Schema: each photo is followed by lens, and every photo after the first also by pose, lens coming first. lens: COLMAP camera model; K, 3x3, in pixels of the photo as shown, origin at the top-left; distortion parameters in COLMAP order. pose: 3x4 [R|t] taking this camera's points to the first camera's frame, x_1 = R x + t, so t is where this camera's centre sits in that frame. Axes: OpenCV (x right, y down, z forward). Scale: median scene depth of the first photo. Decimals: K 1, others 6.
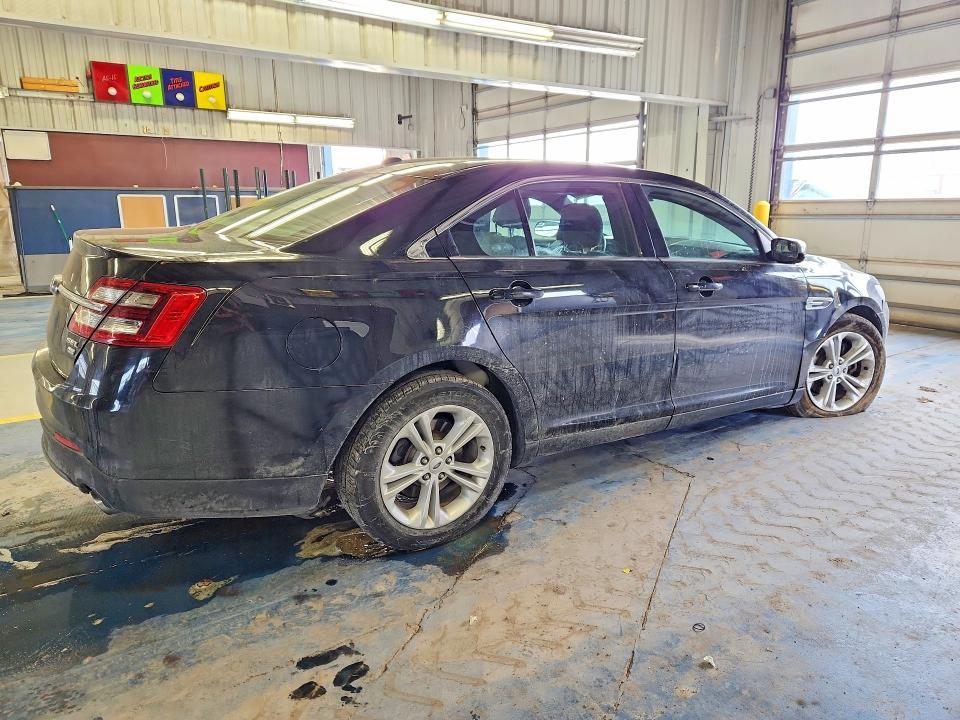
lens RADIAL K [[657.6, 0, 478.6], [0, 657.6, 332.0], [0, 0, 1]] dist [0.067641, -0.003436]
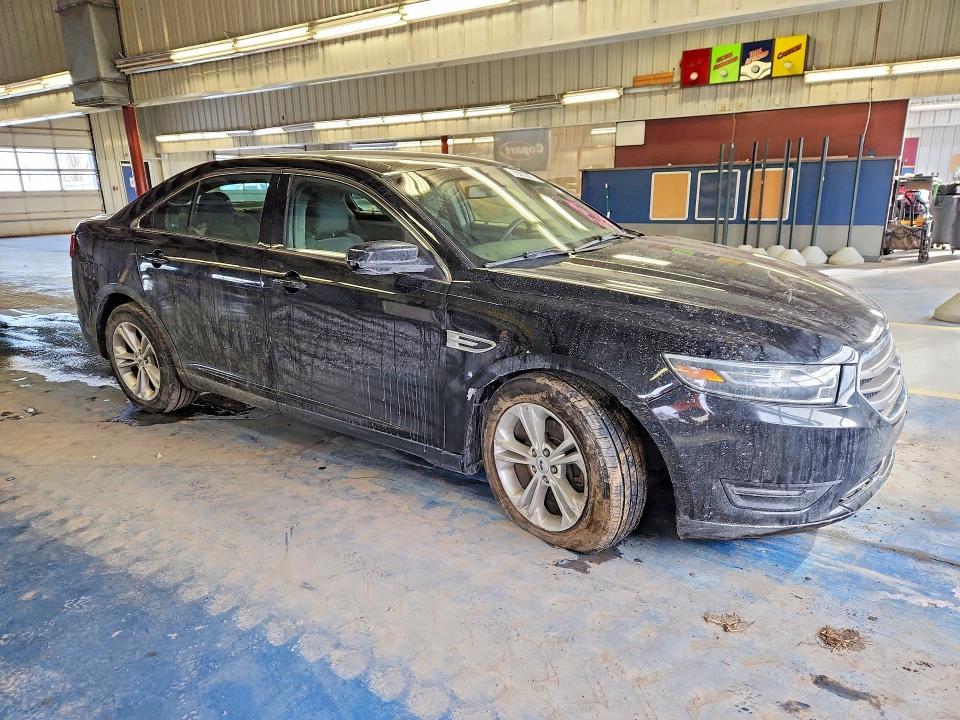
lens RADIAL K [[673.0, 0, 480.0], [0, 673.0, 360.0], [0, 0, 1]] dist [0.023485, -0.003200]
pose [[0.379843, 0.236864, -0.894212, 0.411586], [-0.162703, 0.968699, 0.187481, -0.057131], [0.910630, 0.074277, 0.406492, 0.263852]]
